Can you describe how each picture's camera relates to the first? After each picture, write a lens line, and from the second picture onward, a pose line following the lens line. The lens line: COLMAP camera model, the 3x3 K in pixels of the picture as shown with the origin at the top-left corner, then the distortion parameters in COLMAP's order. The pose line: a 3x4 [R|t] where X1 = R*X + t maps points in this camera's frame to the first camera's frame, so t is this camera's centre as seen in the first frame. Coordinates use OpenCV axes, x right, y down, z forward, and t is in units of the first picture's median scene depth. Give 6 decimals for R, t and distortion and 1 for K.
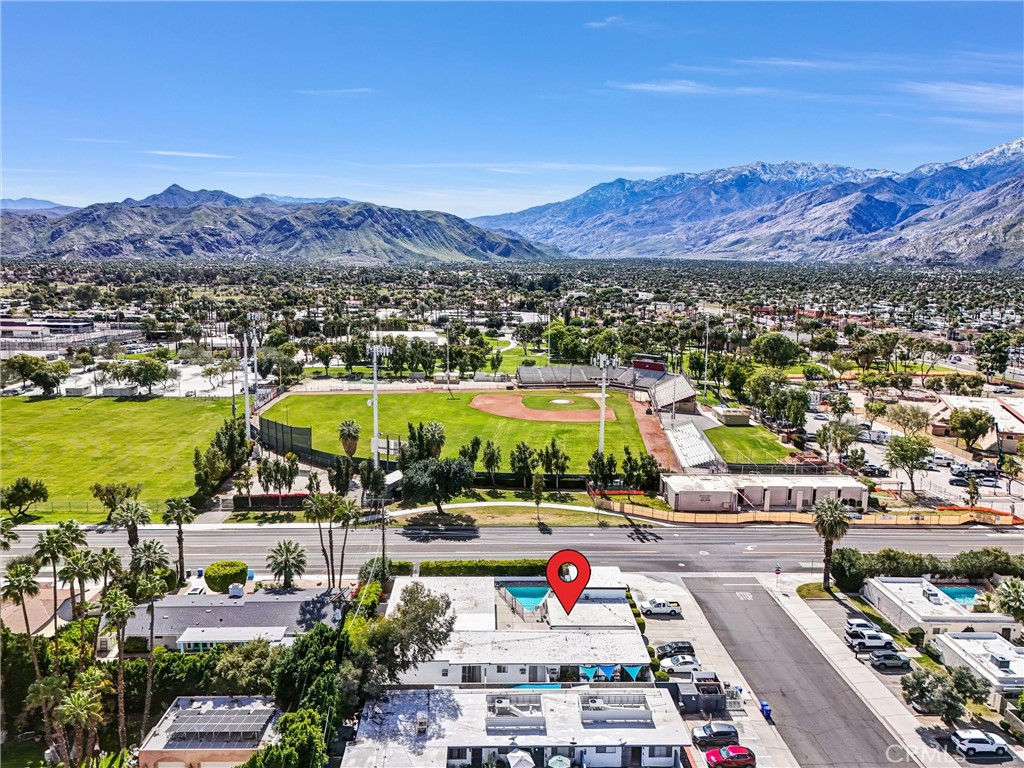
lens RADIAL K [[749.5, 0, 514.2], [0, 749.5, 382.6], [0, 0, 1]] dist [0.058795, -0.046418]
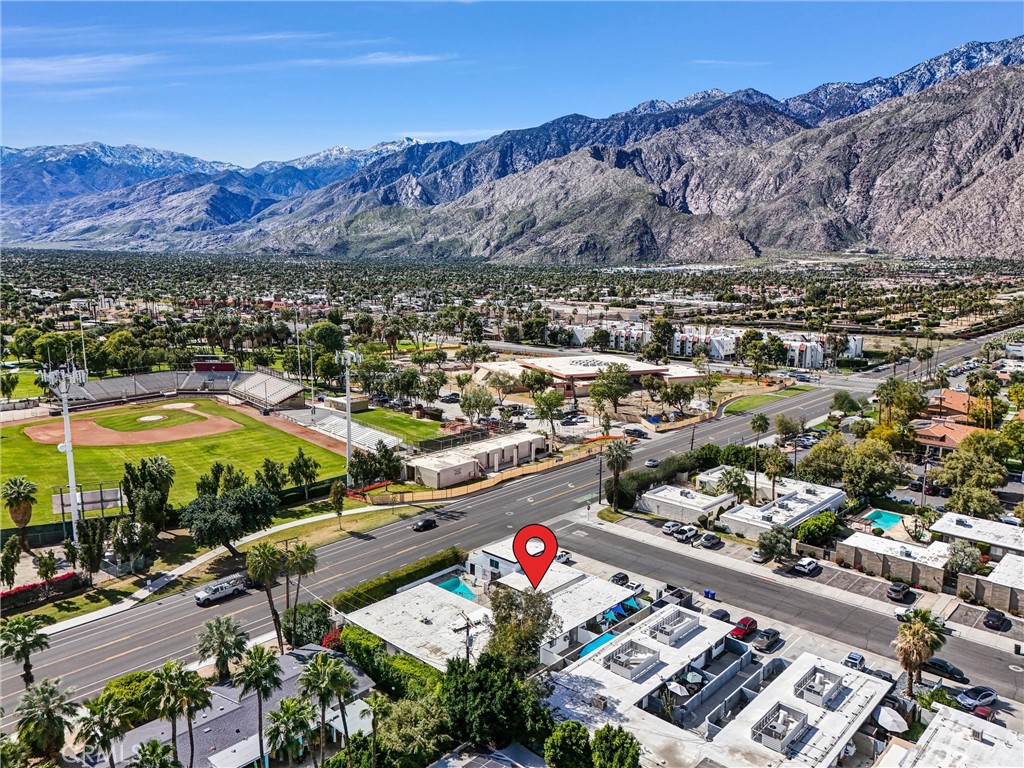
lens RADIAL K [[749.5, 0, 514.2], [0, 749.5, 382.6], [0, 0, 1]] dist [0.058795, -0.046418]
pose [[0.704873, -0.127557, 0.697770, -0.405011], [0.118779, 0.991034, 0.061179, -0.031334], [-0.699318, 0.039757, 0.713704, 0.141141]]
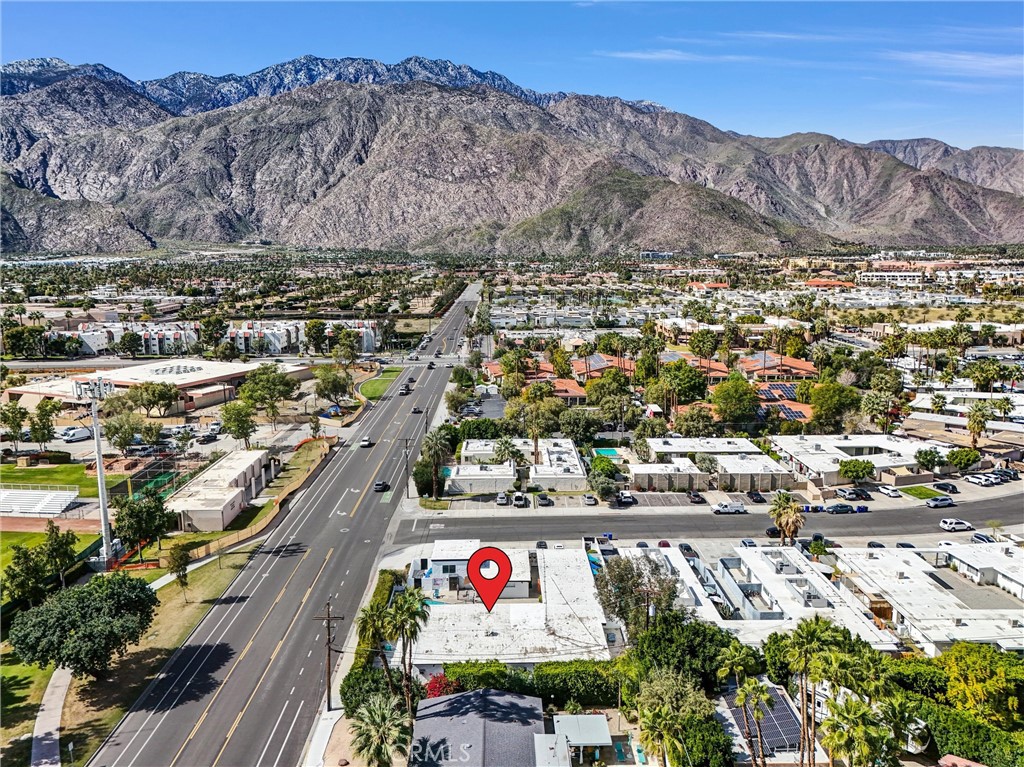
lens RADIAL K [[749.5, 0, 514.2], [0, 749.5, 382.1], [0, 0, 1]] dist [0.058795, -0.046418]
pose [[0.016833, -0.190140, 0.981613, -0.584632], [0.166688, 0.968547, 0.184750, -0.102221], [-0.985866, 0.160514, 0.047997, 0.543684]]
